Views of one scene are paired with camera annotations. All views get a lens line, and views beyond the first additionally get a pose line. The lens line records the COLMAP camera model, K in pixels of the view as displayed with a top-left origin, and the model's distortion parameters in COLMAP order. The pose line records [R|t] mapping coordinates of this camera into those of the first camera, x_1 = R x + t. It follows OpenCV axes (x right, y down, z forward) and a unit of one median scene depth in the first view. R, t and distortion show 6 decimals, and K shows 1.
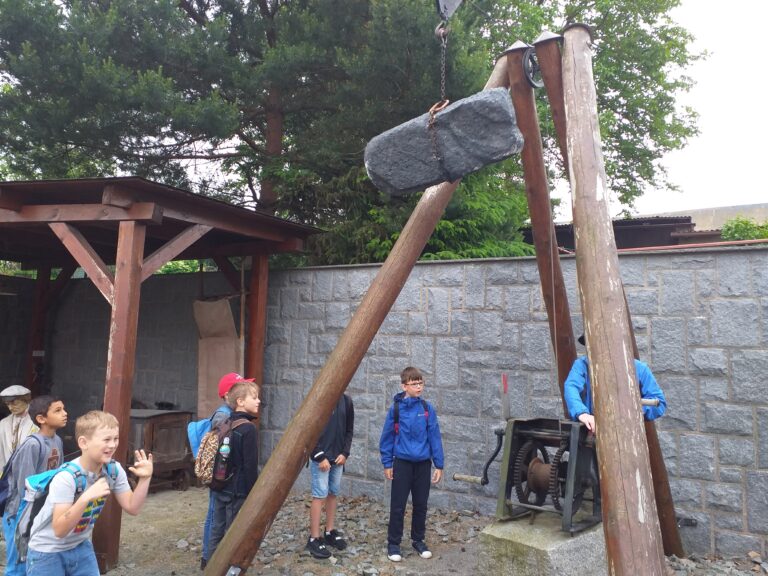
lens RADIAL K [[610.5, 0, 386.7], [0, 610.5, 274.3], [0, 0, 1]] dist [0.084344, -0.100825]
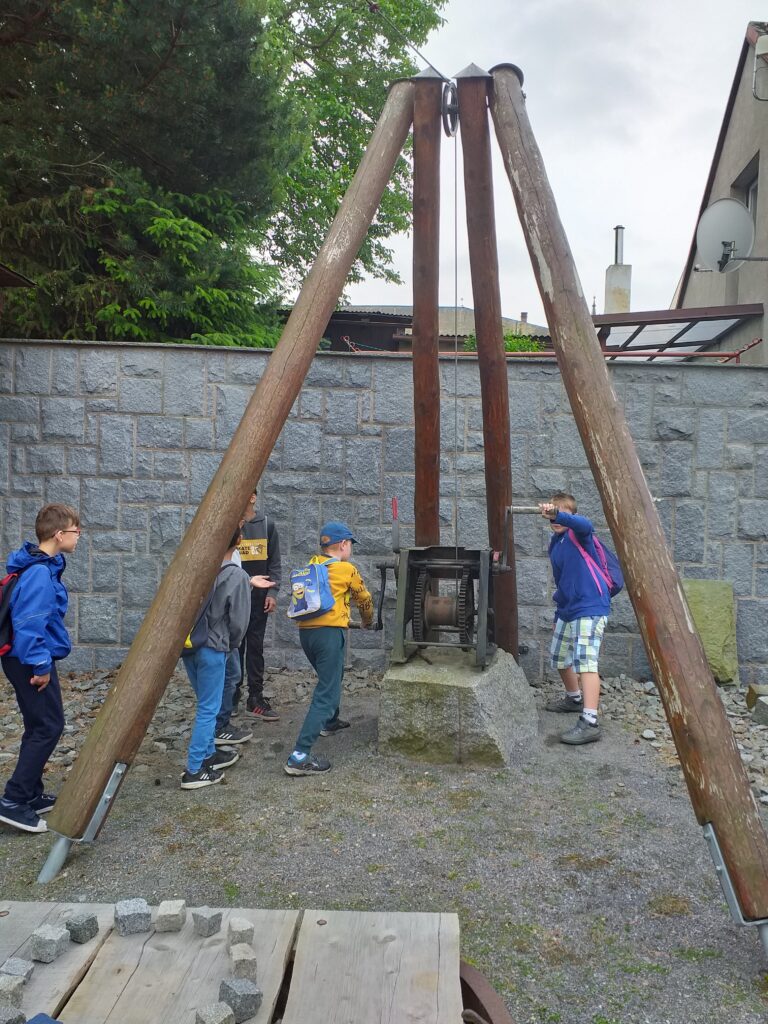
lens RADIAL K [[814.0, 0, 391.2], [0, 814.0, 518.5], [0, 0, 1]] dist [0.084344, -0.100825]
pose [[0.873431, -0.020179, 0.486530, -0.242795], [-0.064591, 0.985511, 0.156830, 0.013825], [-0.482645, -0.168406, 0.859472, 0.042471]]
